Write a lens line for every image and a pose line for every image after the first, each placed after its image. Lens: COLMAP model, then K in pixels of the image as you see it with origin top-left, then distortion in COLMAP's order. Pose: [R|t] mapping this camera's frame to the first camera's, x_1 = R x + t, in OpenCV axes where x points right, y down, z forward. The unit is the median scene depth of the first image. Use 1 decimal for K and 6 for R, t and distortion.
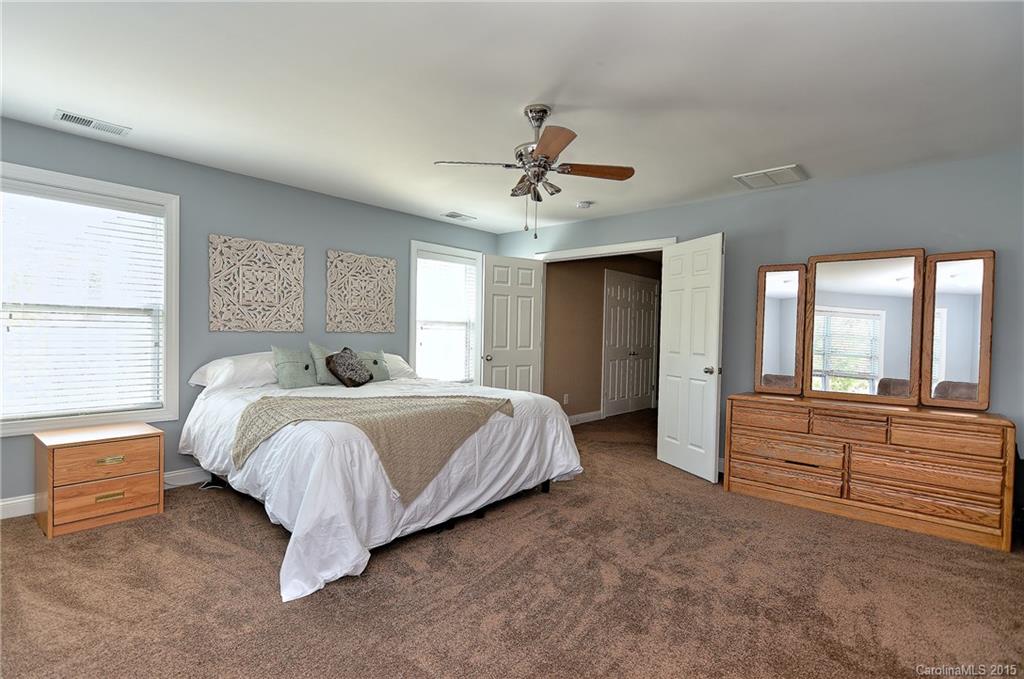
lens RADIAL K [[494.7, 0, 511.0], [0, 494.7, 342.6], [0, 0, 1]] dist [0.008923, -0.002548]
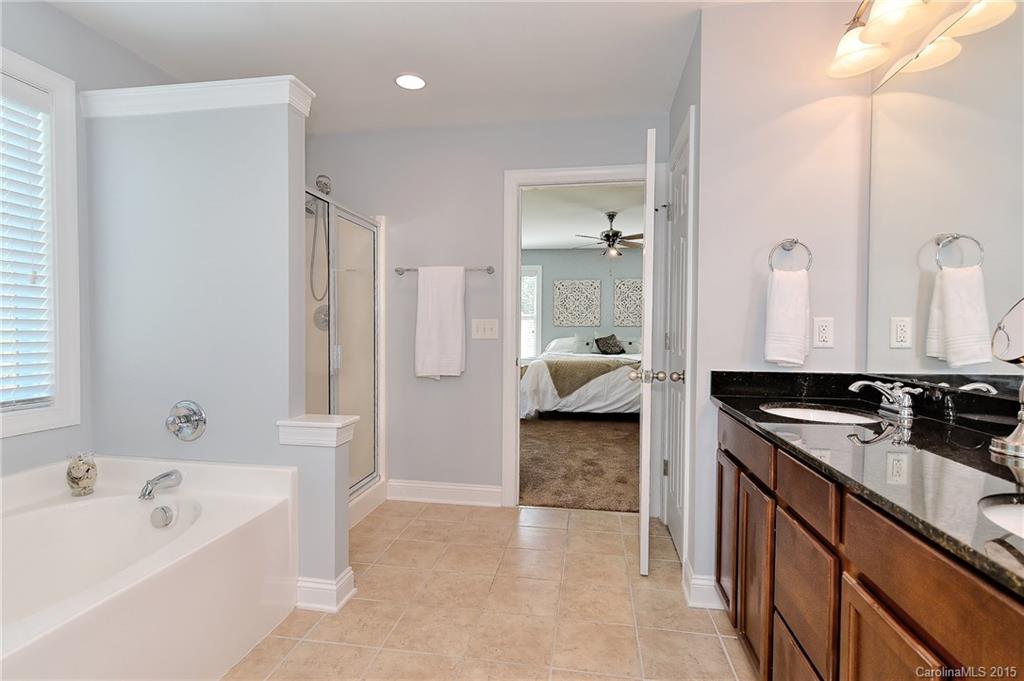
lens RADIAL K [[494.7, 0, 512.2], [0, 494.7, 340.2], [0, 0, 1]] dist [0.008923, -0.002548]
pose [[0.554124, 0.007091, -0.832404, 1.044165], [-0.014369, 0.999896, -0.001048, 0.041673], [0.832310, 0.012542, 0.554169, -0.318228]]
